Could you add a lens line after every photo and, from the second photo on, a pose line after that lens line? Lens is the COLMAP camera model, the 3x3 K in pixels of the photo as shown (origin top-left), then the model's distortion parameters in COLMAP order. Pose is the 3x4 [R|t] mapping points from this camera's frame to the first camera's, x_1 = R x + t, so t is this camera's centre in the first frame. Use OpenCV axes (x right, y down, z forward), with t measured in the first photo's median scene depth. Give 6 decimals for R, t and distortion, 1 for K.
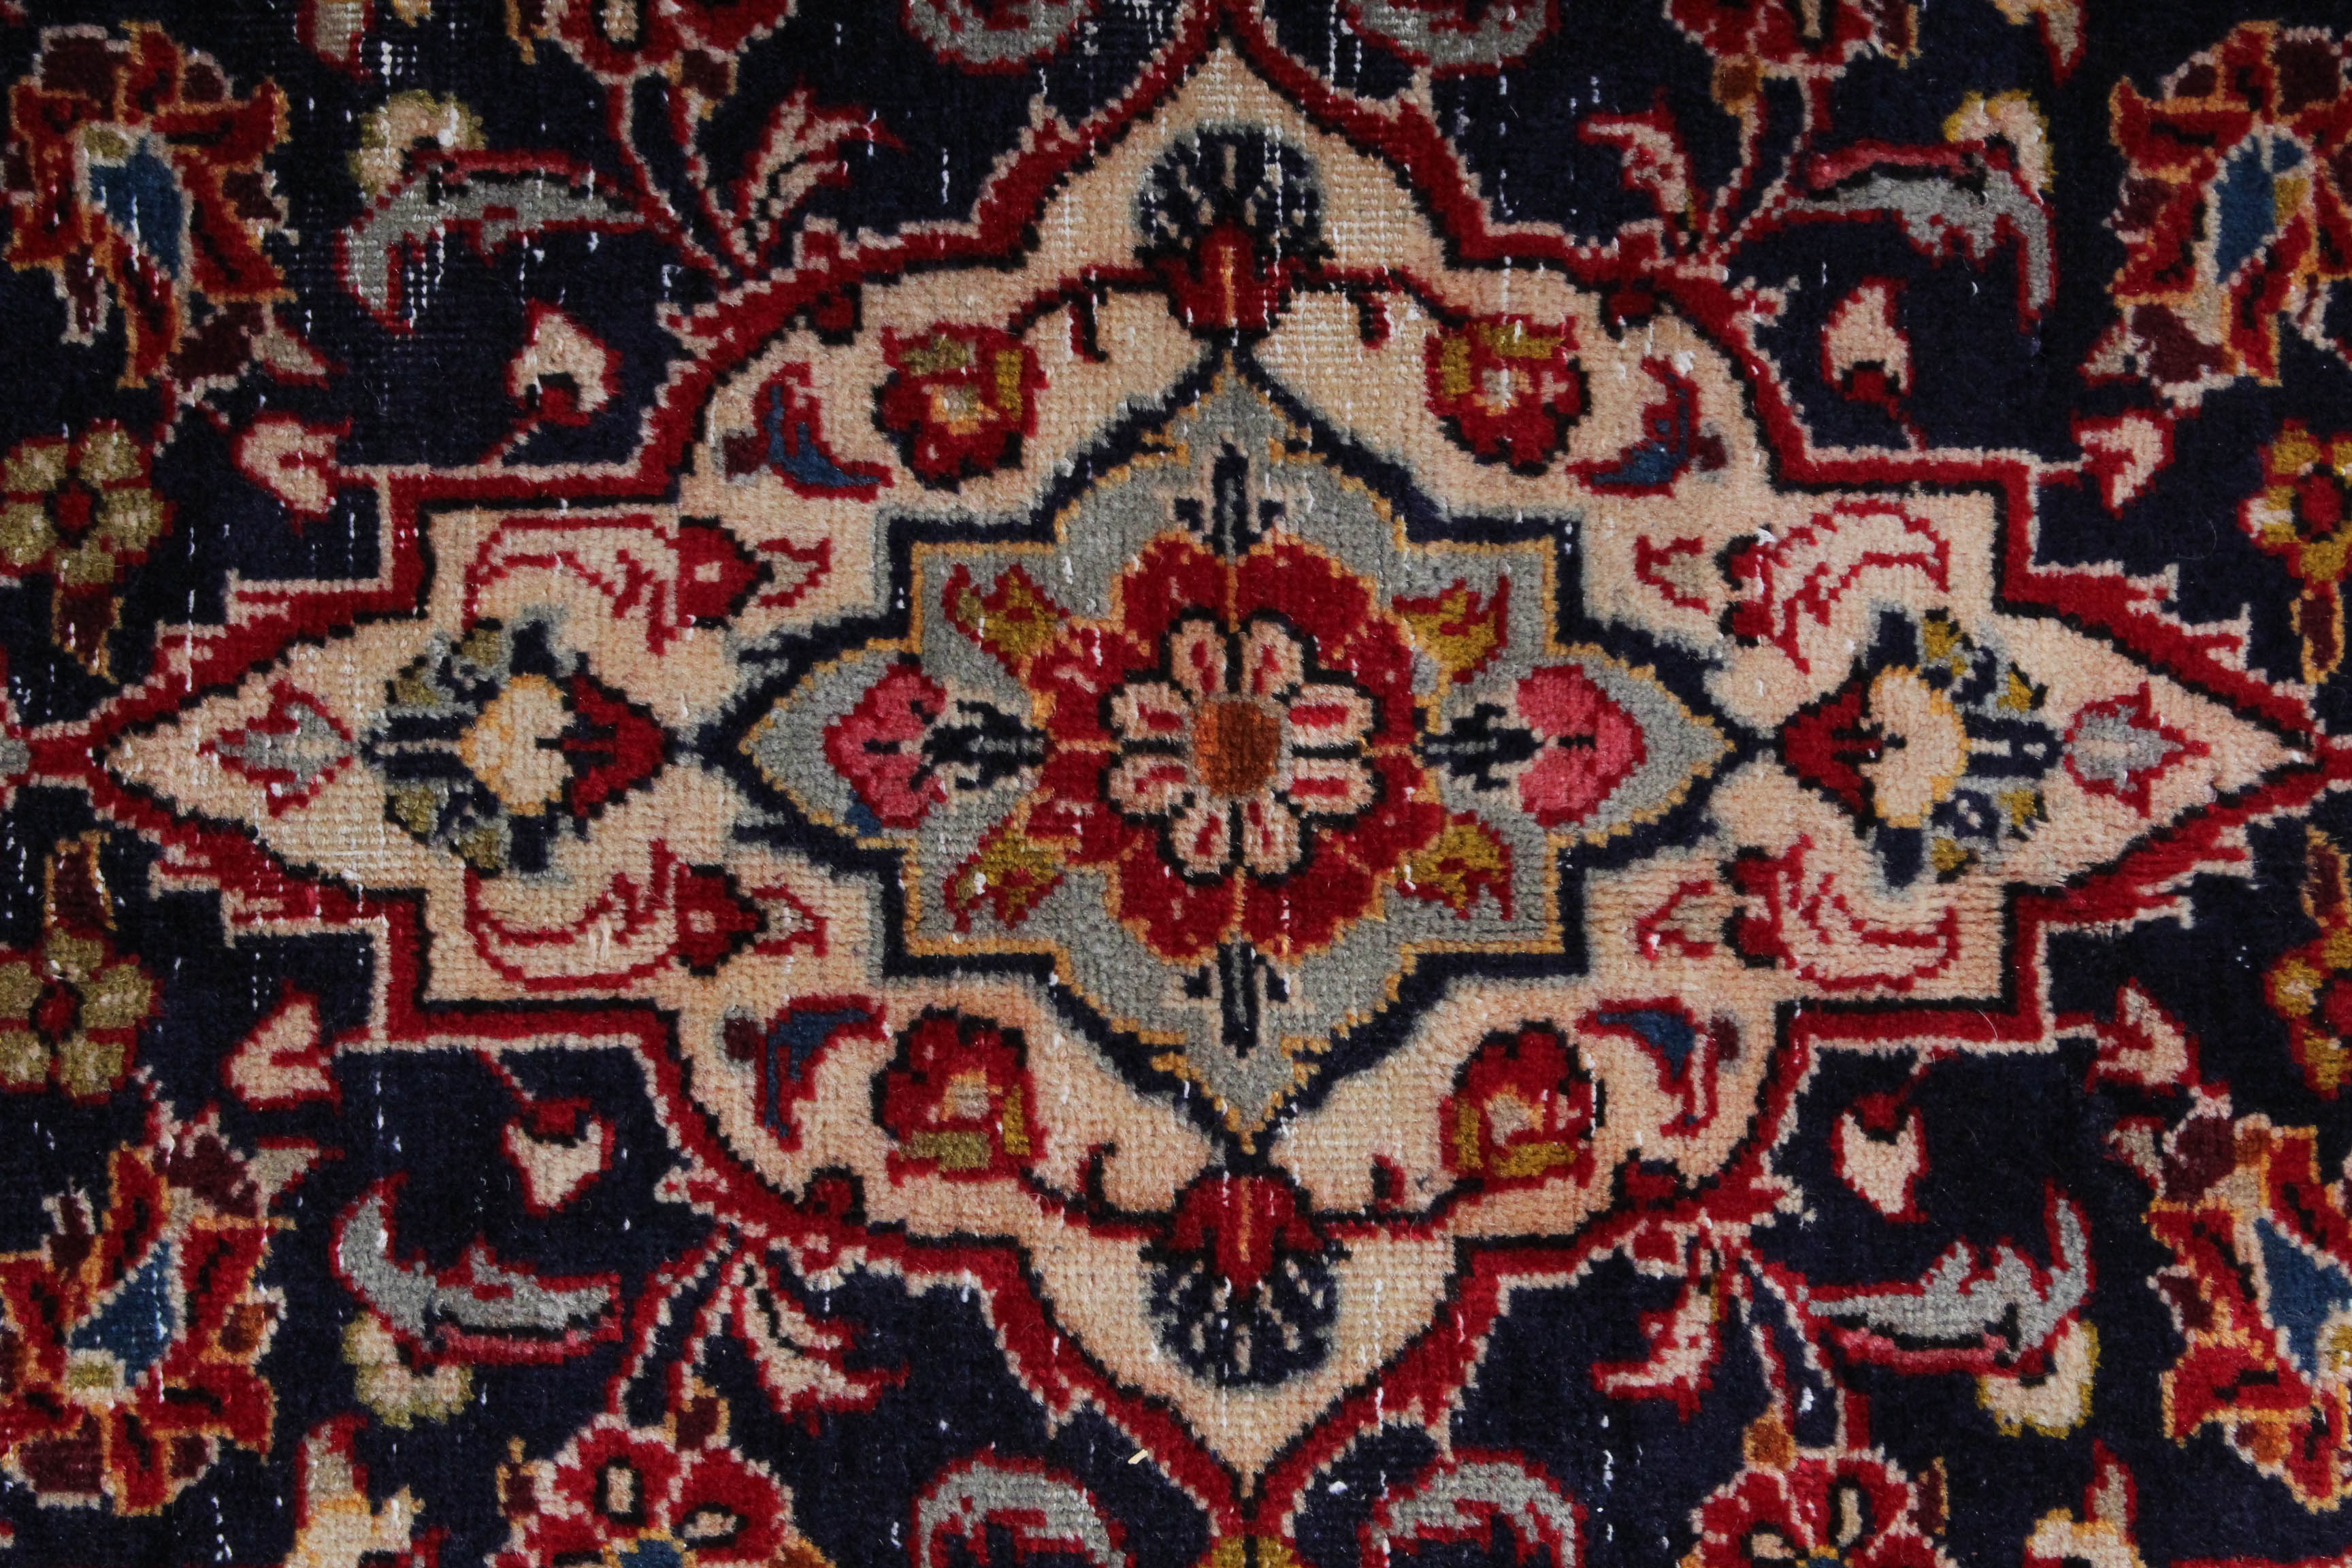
lens RADIAL K [[5694.3, 0, 1176.0], [0, 5694.3, 784.0], [0, 0, 1]] dist [0.068900, 0.316960]
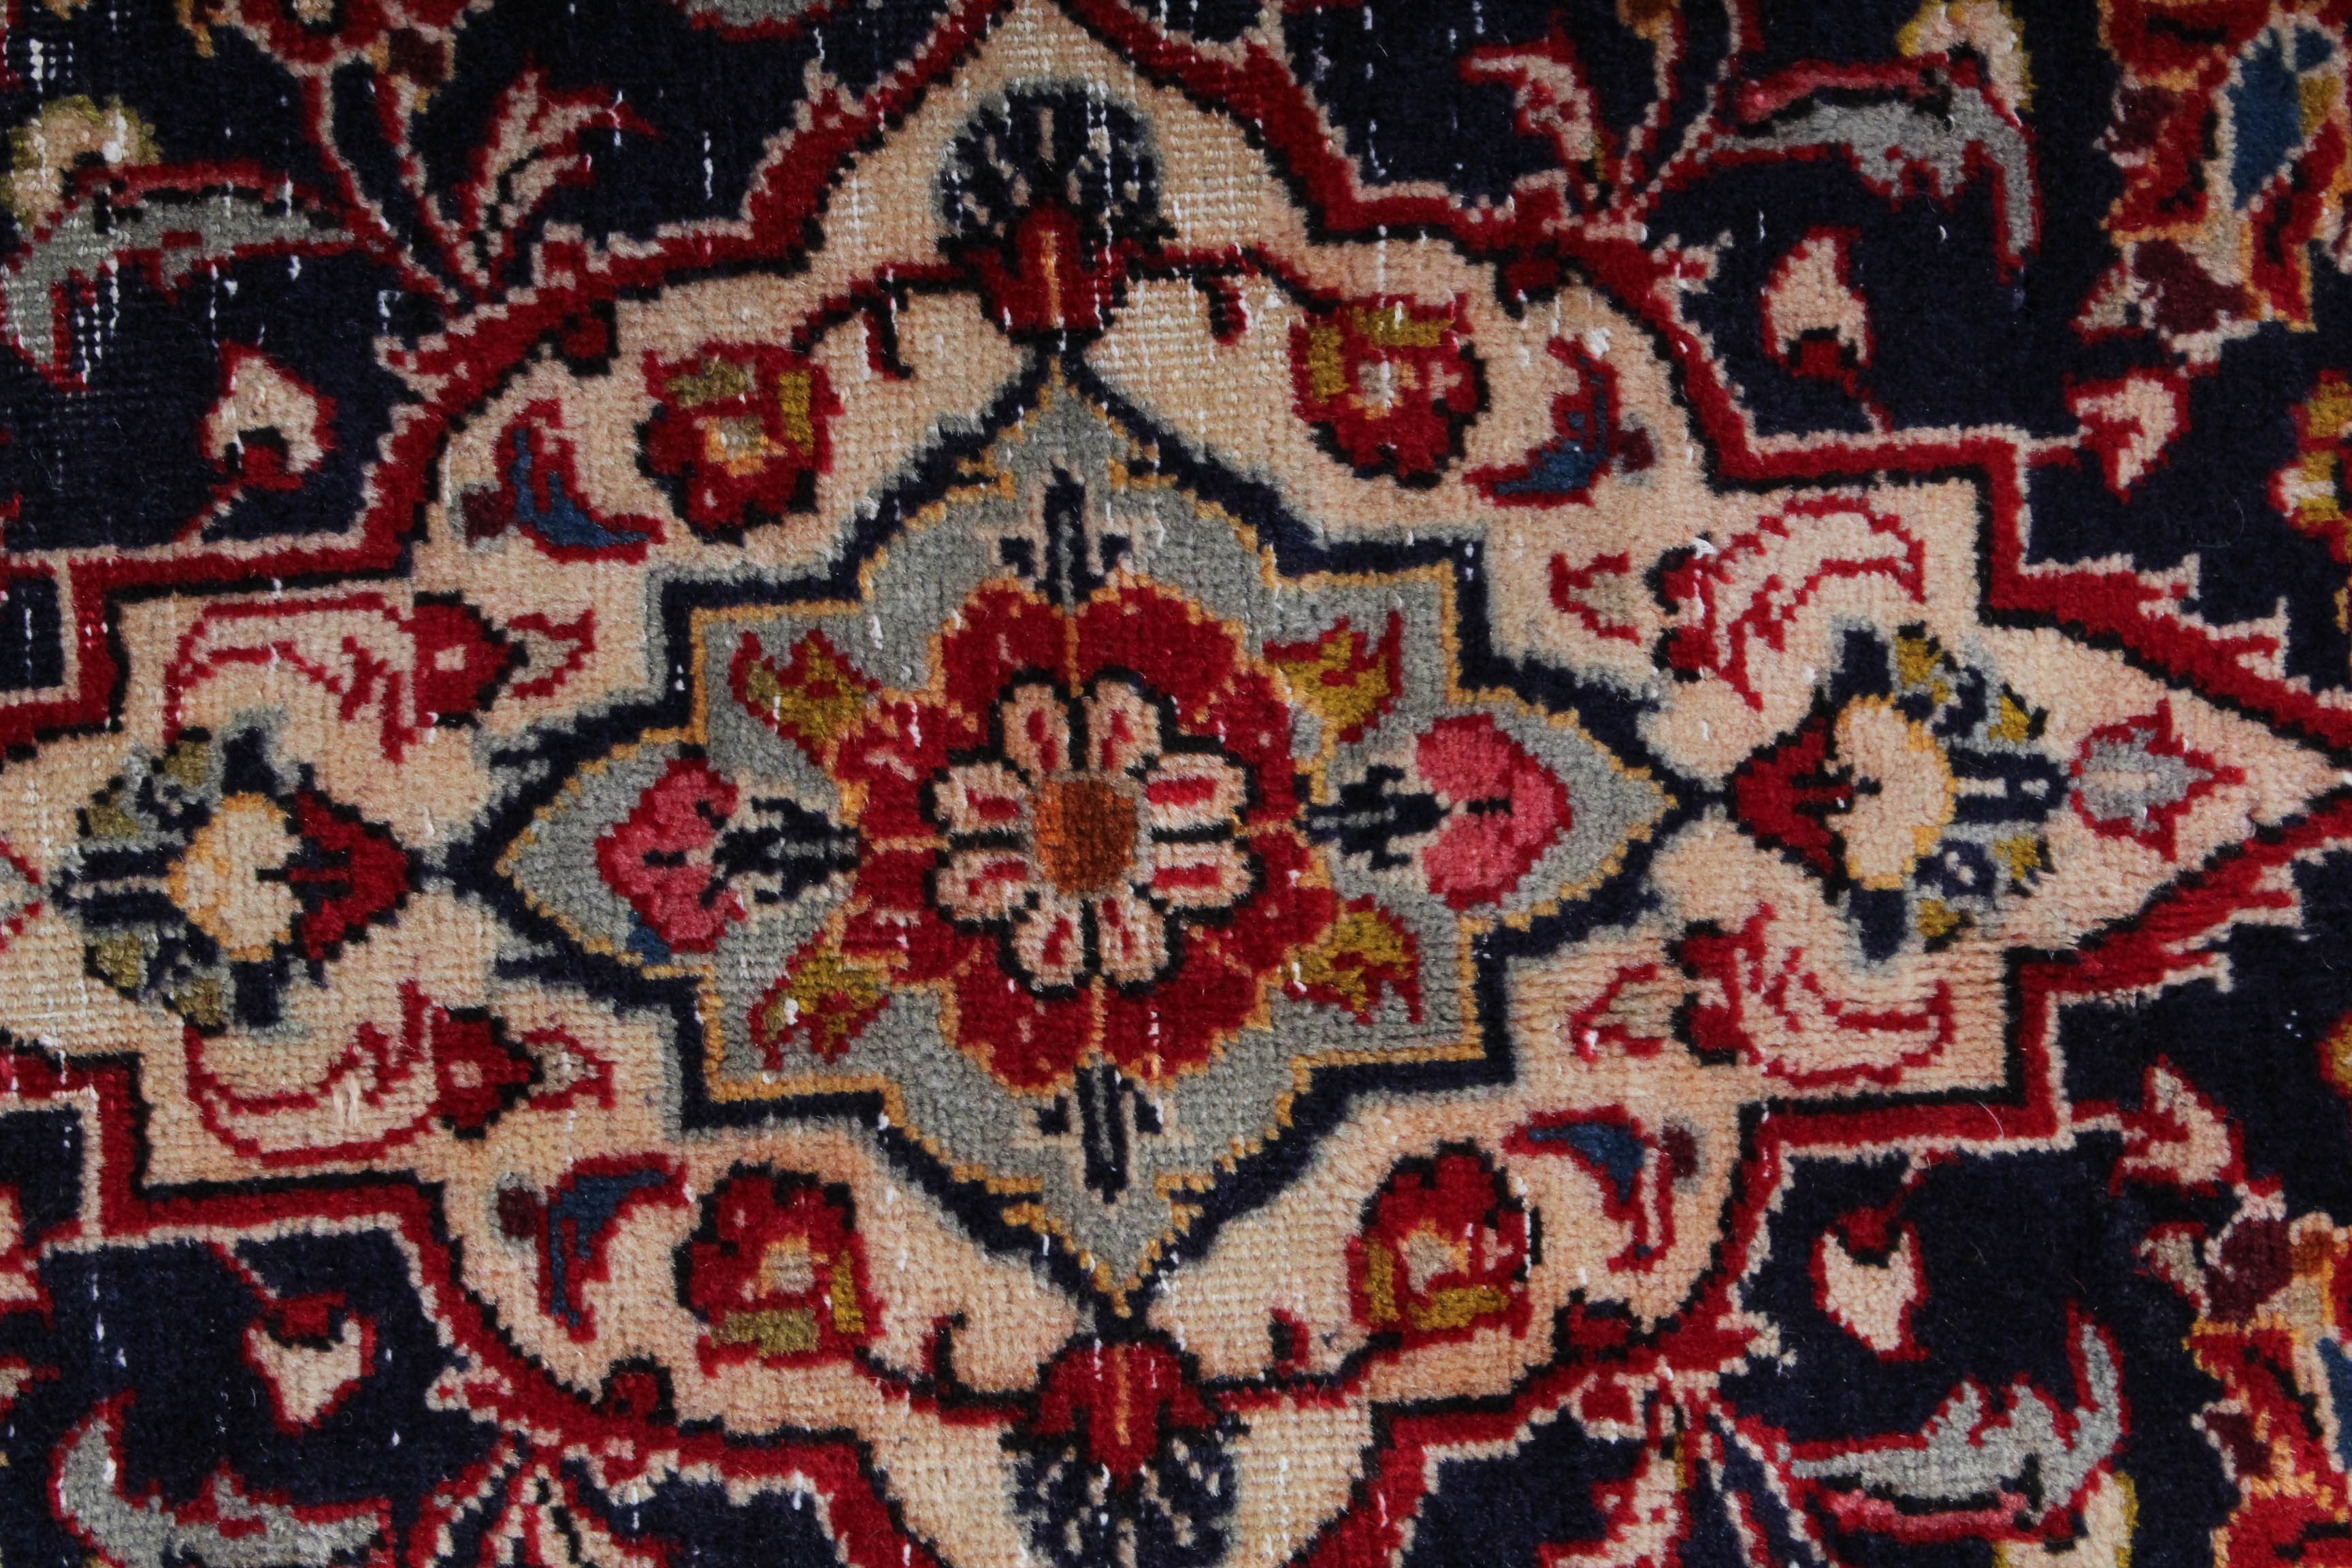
lens RADIAL K [[5694.3, 0, 1176.0], [0, 5694.3, 784.0], [0, 0, 1]] dist [0.068900, 0.316960]
pose [[0.998210, -0.050891, -0.031402, 0.050793], [0.053226, 0.995482, 0.078632, -0.079491], [0.027259, -0.080163, 0.996409, 0.160063]]
